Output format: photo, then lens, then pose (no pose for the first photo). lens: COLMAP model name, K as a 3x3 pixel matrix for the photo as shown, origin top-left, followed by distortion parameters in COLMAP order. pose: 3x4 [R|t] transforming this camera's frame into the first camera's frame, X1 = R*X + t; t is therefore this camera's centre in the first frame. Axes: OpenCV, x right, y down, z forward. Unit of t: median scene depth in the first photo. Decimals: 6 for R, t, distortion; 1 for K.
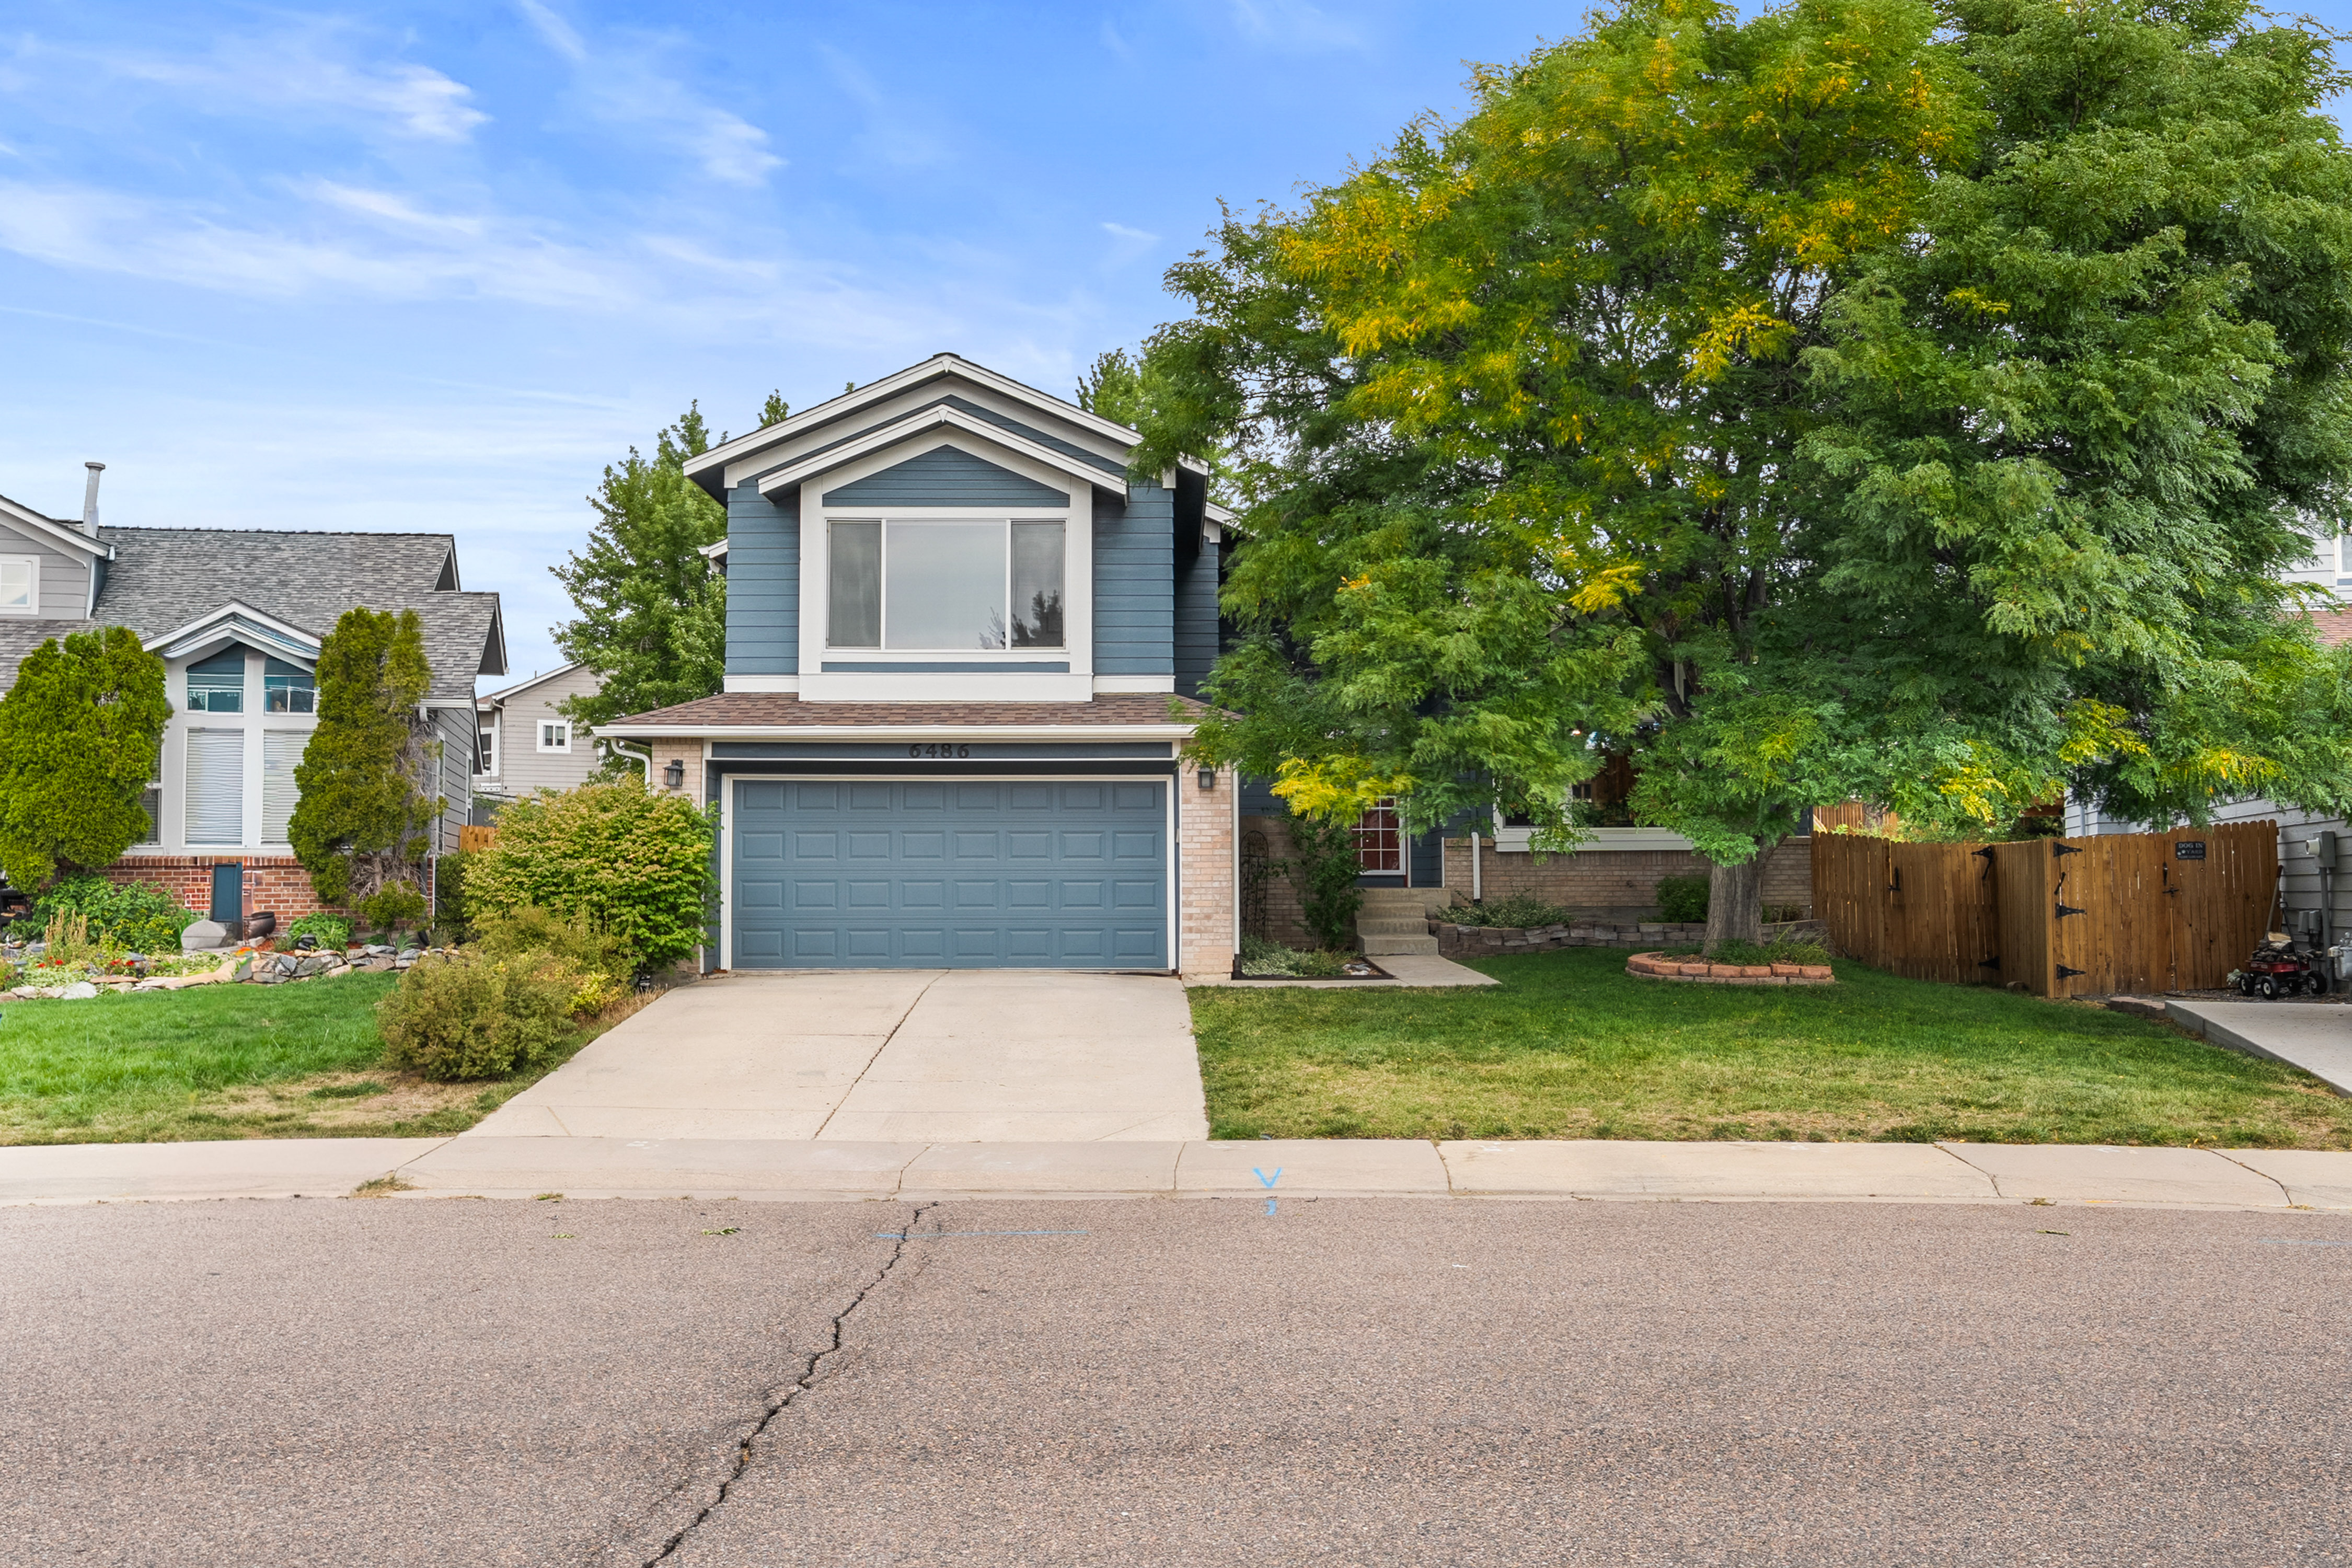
lens RADIAL K [[1789.2, 0, 1093.4], [0, 1789.2, 675.4], [0, 0, 1]] dist [0.004310, 0.003585]
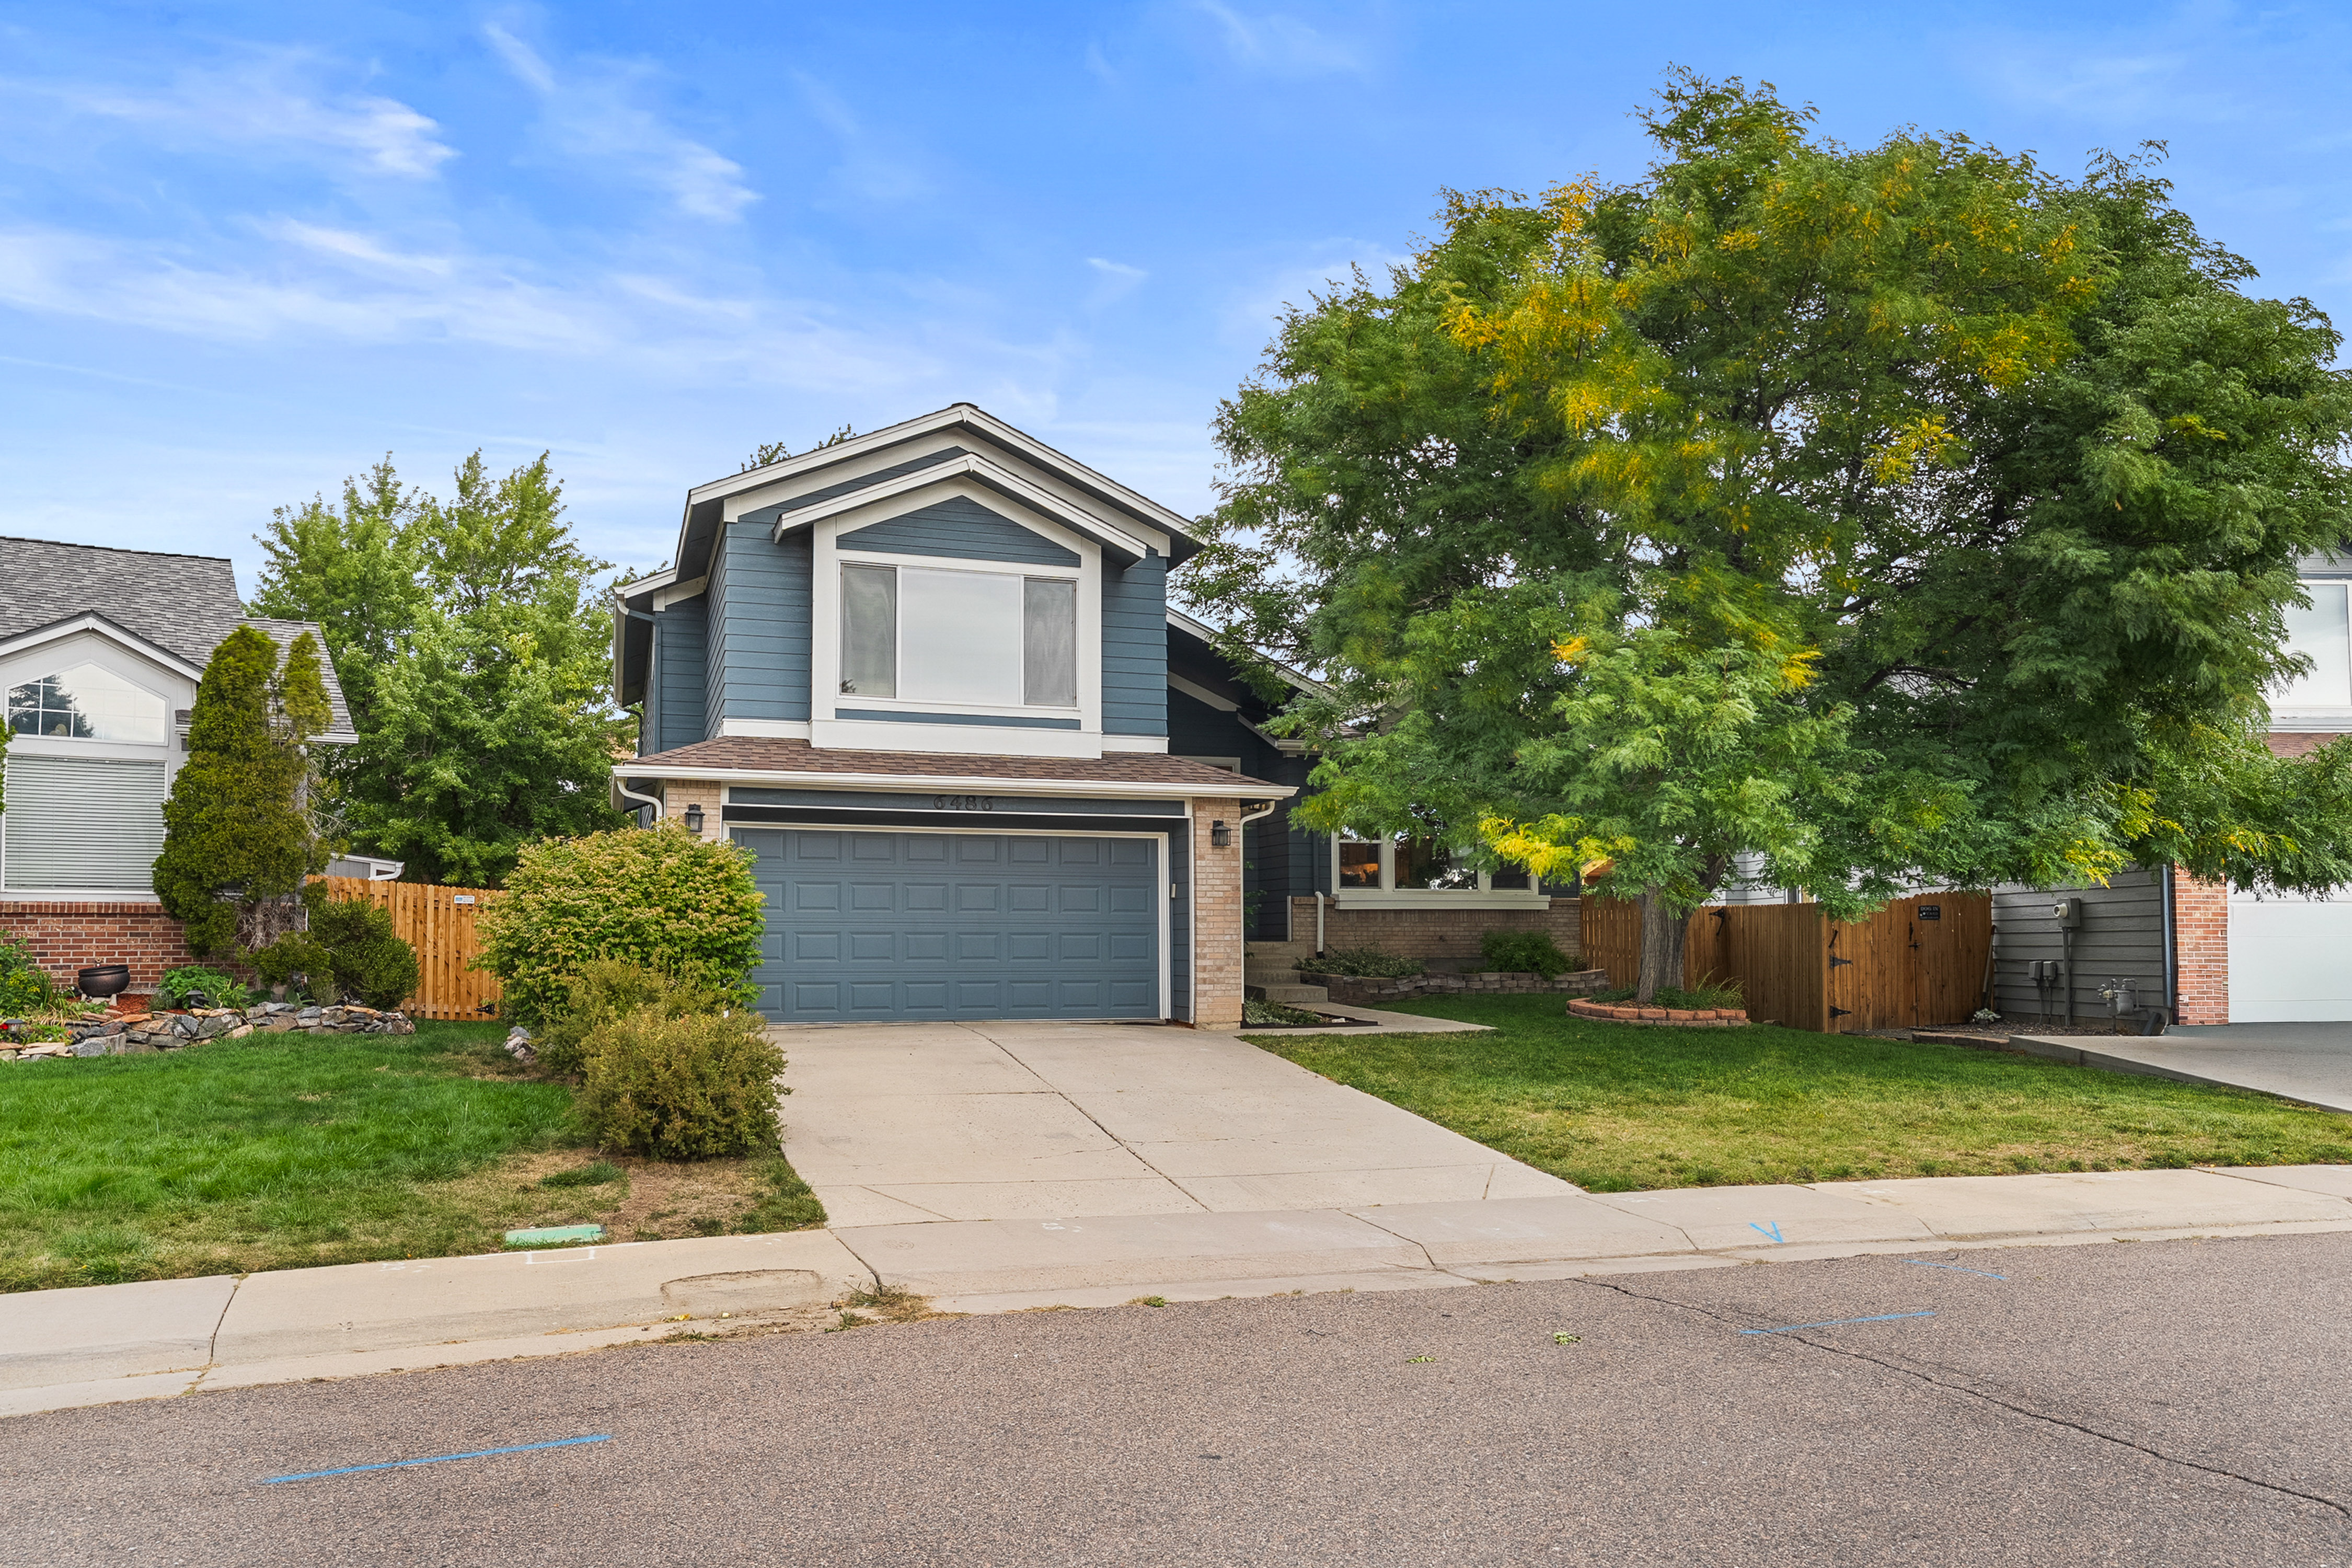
lens RADIAL K [[1556.8, 0, 1050.6], [0, 1556.8, 796.5], [0, 0, 1]] dist [0.008535, 0.001773]
pose [[0.954361, 0.030061, 0.297138, -0.288329], [-0.037681, 0.999091, 0.019949, 0.018977], [-0.296268, -0.030235, 0.954626, 0.155167]]
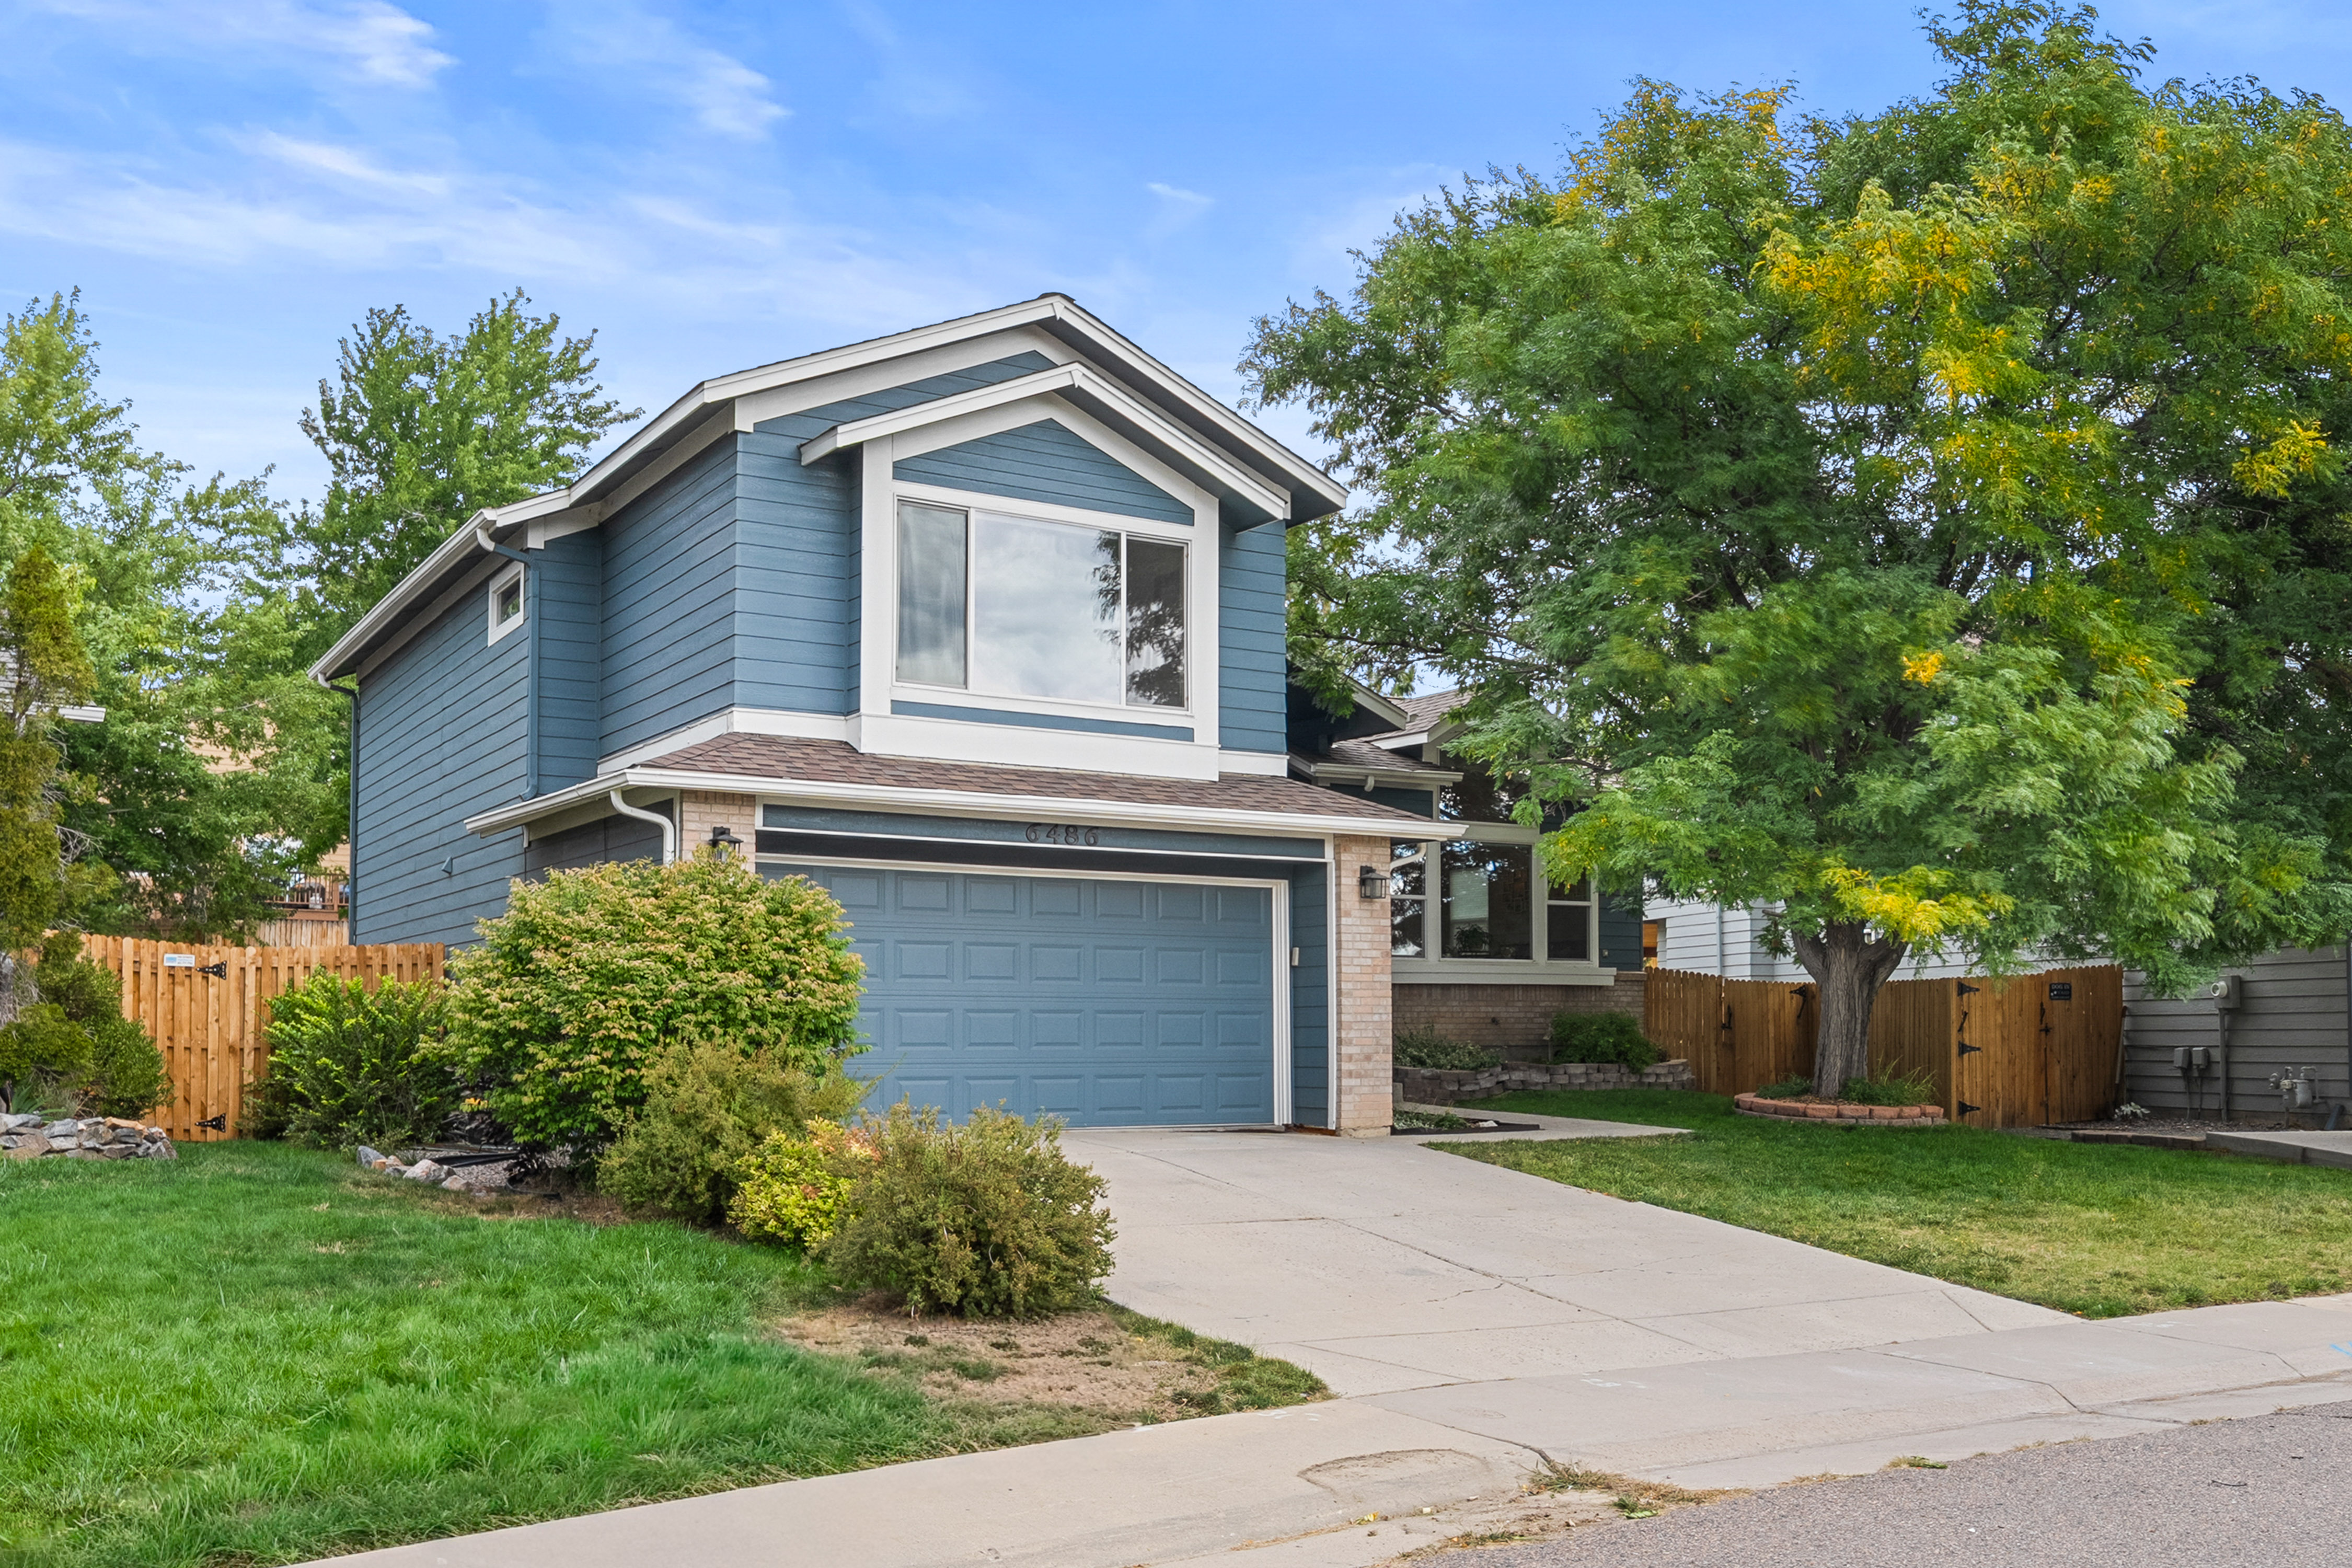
lens RADIAL K [[2094.6, 0, 1180.2], [0, 2094.6, 846.3], [0, 0, 1]] dist [0.007948, 0.002920]
pose [[0.842626, 0.049942, 0.536178, -0.491365], [-0.066716, 0.997701, 0.011917, 0.032443], [-0.534351, -0.045814, 0.844020, 0.239472]]
